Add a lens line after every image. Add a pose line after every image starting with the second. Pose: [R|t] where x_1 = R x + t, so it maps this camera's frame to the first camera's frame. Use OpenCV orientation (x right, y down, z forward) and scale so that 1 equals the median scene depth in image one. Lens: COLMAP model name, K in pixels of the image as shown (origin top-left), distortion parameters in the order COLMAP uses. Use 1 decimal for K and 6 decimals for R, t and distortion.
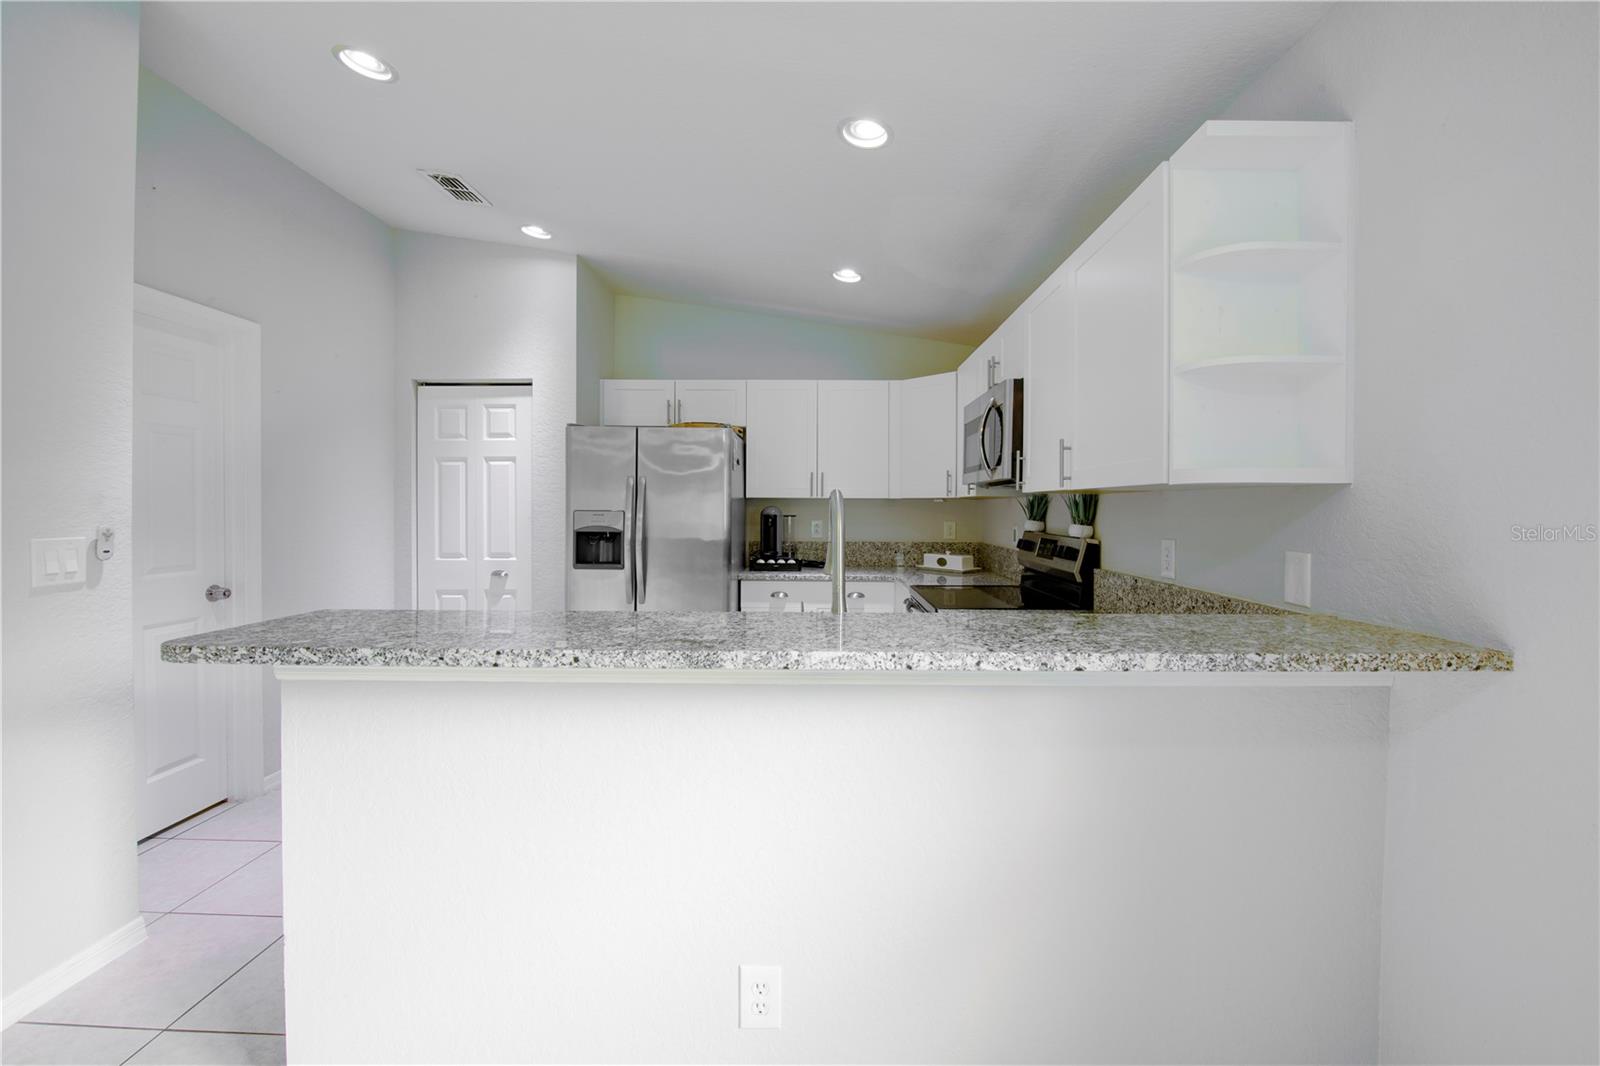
lens RADIAL K [[632.9, 0, 812.0], [0, 632.9, 529.4], [0, 0, 1]] dist [-0.002430, -0.000191]
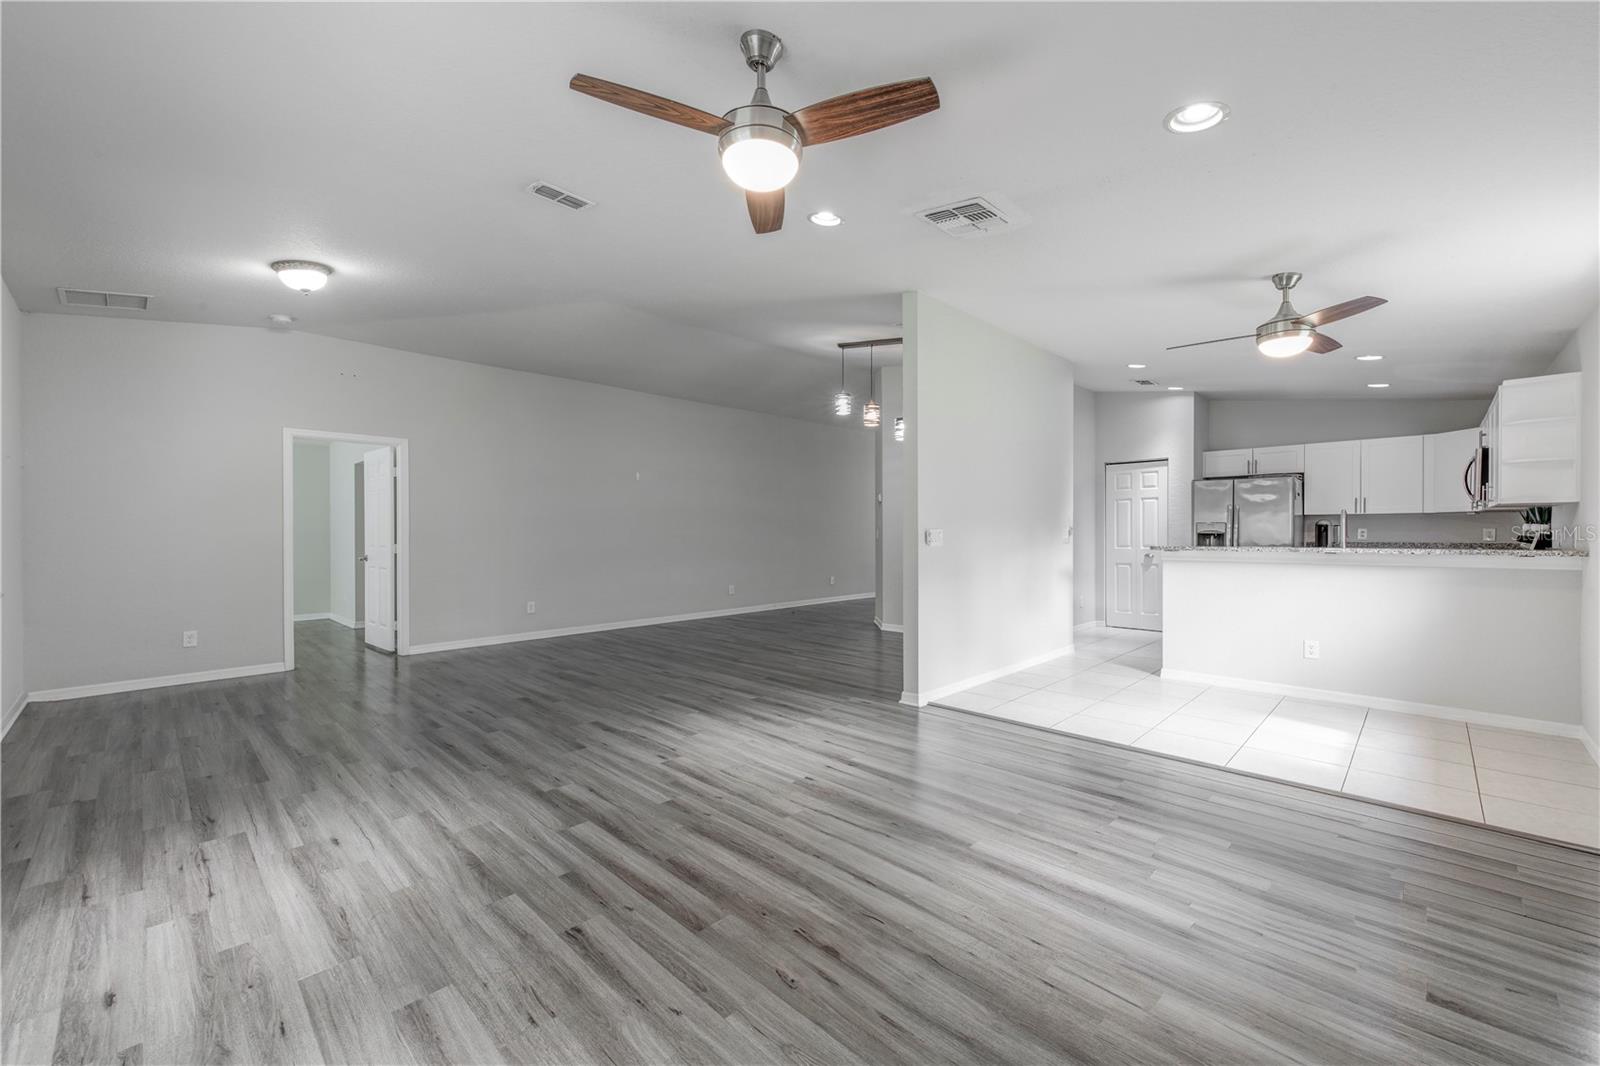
lens RADIAL K [[632.9, 0, 812.0], [0, 632.9, 529.4], [0, 0, 1]] dist [-0.002430, -0.000191]
pose [[0.722132, -0.008685, -0.691701, 0.120059], [-0.019740, 0.999255, -0.033156, 0.075492], [0.691474, 0.037597, 0.721422, -1.194333]]
